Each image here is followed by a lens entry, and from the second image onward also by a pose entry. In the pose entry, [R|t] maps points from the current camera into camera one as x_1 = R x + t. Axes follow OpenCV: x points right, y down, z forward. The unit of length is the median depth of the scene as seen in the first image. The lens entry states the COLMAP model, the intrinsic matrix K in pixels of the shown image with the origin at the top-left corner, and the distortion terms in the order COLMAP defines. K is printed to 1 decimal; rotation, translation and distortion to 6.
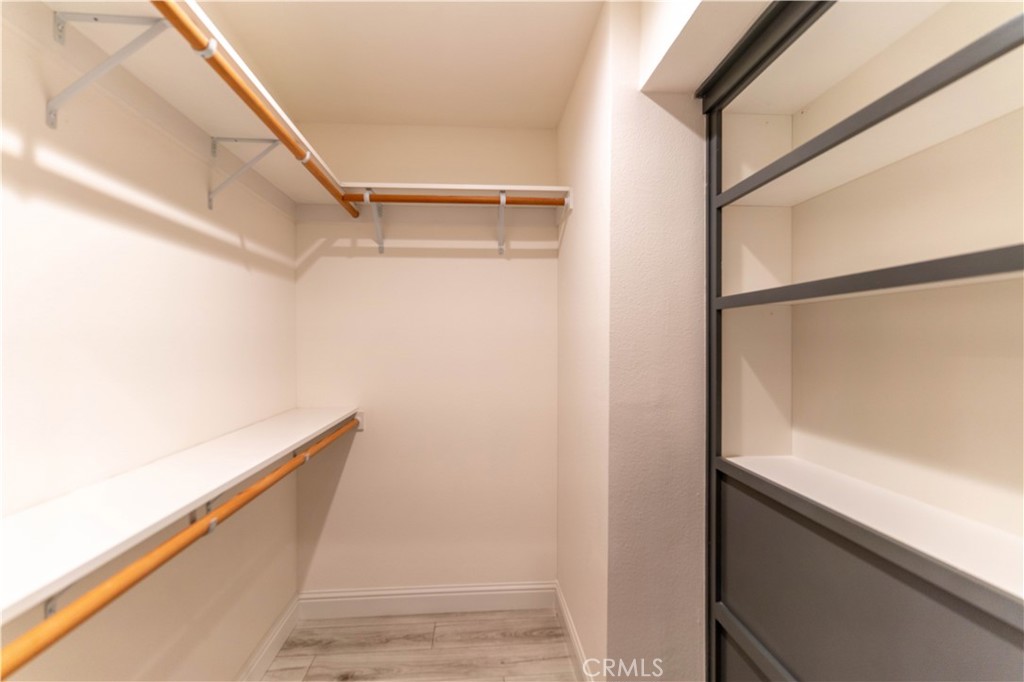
lens RADIAL K [[483.7, 0, 517.8], [0, 483.7, 340.8], [0, 0, 1]] dist [0.004777, -0.001511]
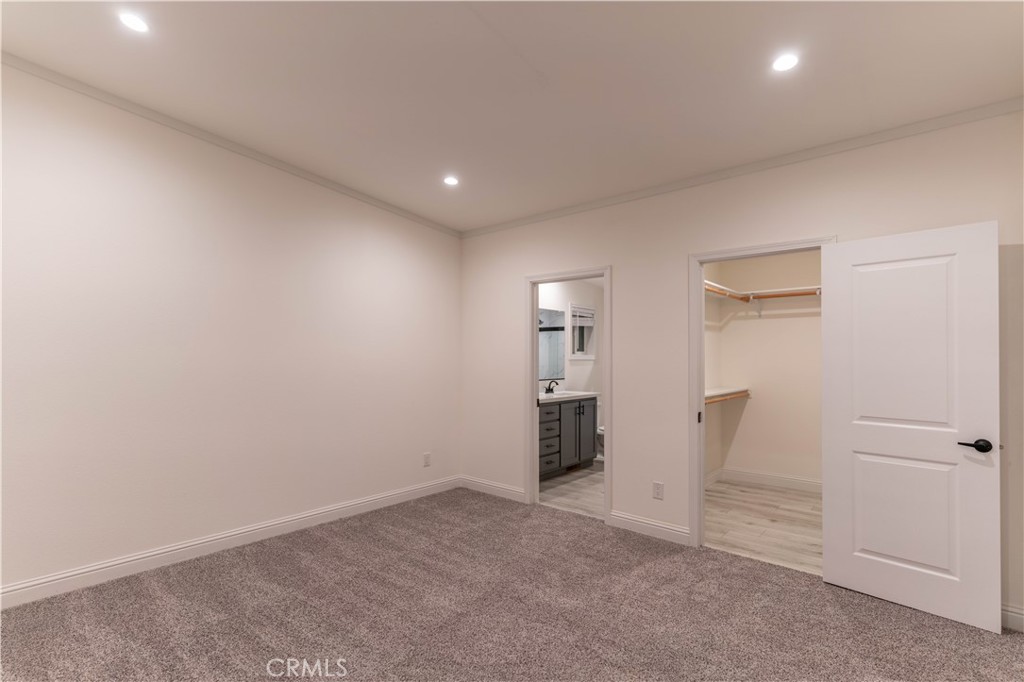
lens RADIAL K [[483.7, 0, 513.0], [0, 483.7, 346.7], [0, 0, 1]] dist [0.004777, -0.001511]
pose [[0.701613, -0.010101, -0.712486, 0.494274], [-0.003616, 0.999836, -0.017736, -0.007406], [0.712549, 0.015020, 0.701462, -1.331358]]
